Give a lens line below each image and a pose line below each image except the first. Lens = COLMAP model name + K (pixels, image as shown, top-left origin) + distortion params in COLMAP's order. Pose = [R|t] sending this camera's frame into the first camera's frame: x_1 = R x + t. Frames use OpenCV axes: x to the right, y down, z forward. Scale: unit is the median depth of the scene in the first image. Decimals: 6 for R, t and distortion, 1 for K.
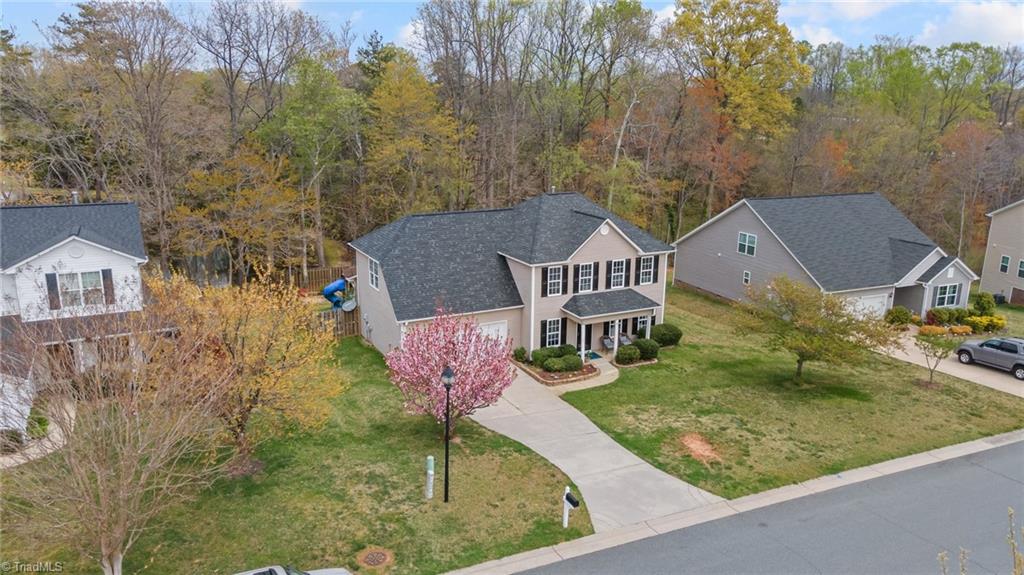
lens RADIAL K [[741.7, 0, 502.9], [0, 741.7, 284.2], [0, 0, 1]] dist [0.034538, 0.005898]
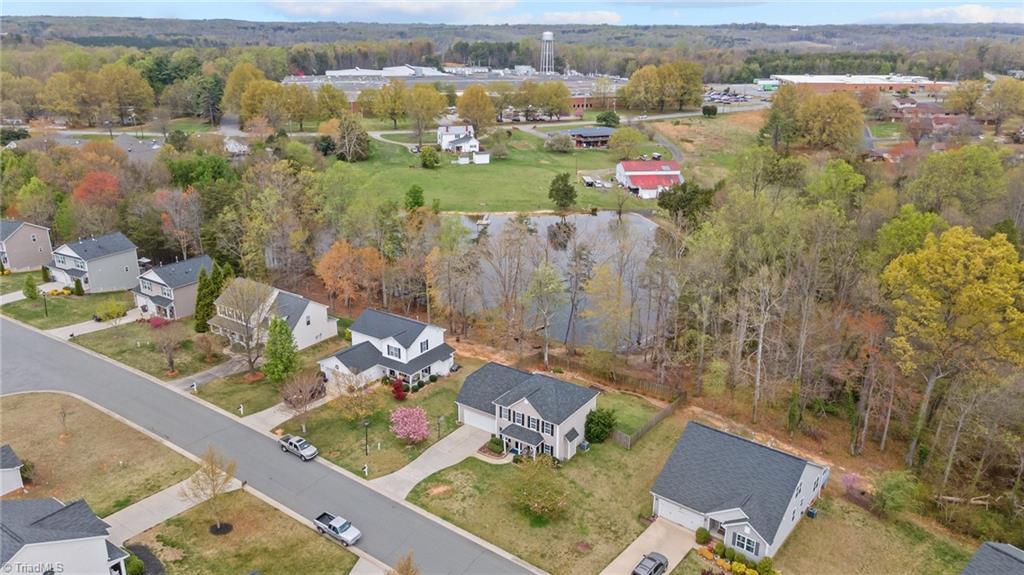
lens RADIAL K [[730.6, 0, 508.1], [0, 730.6, 283.7], [0, 0, 1]] dist [0.031217, 0.000036]
pose [[0.478078, 0.278913, -0.832856, 1.828285], [-0.217775, 0.956272, 0.195236, -0.823456], [0.850891, 0.088037, 0.517914, -0.192762]]
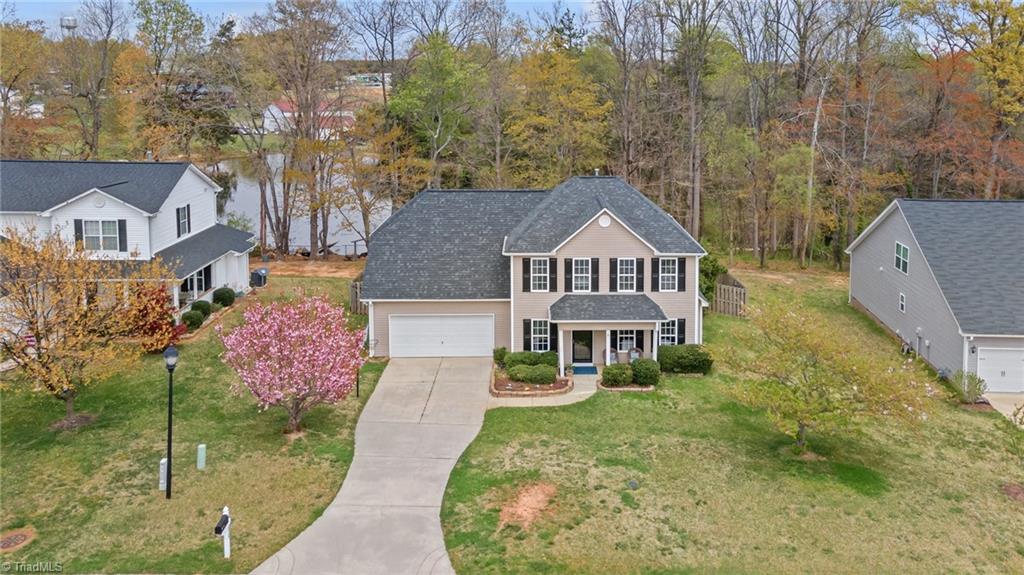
lens RADIAL K [[777.1, 0, 565.8], [0, 777.1, 129.6], [0, 0, 1]] dist [0.016362, 0.002735]
pose [[0.910086, 0.029061, -0.413400, 0.471637], [-0.101201, 0.982923, -0.153693, -0.034826], [0.401874, 0.181710, 0.897485, 0.153451]]
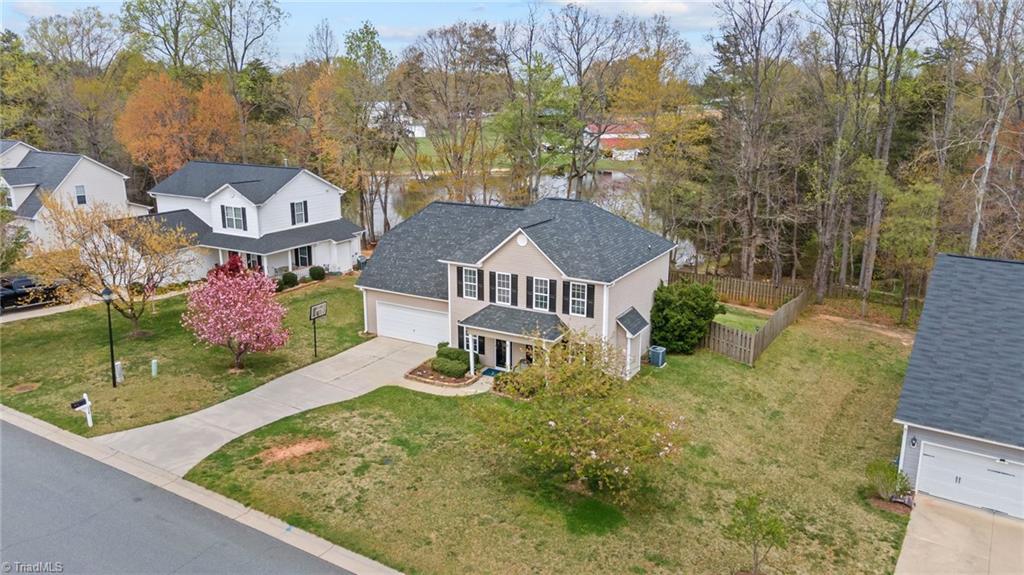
lens RADIAL K [[741.7, 0, 502.9], [0, 741.7, 284.2], [0, 0, 1]] dist [0.034538, 0.005898]
pose [[0.545301, 0.199084, -0.814256, 0.872539], [-0.200007, 0.974232, 0.104255, -0.111486], [0.814030, 0.106006, 0.571067, 0.482768]]
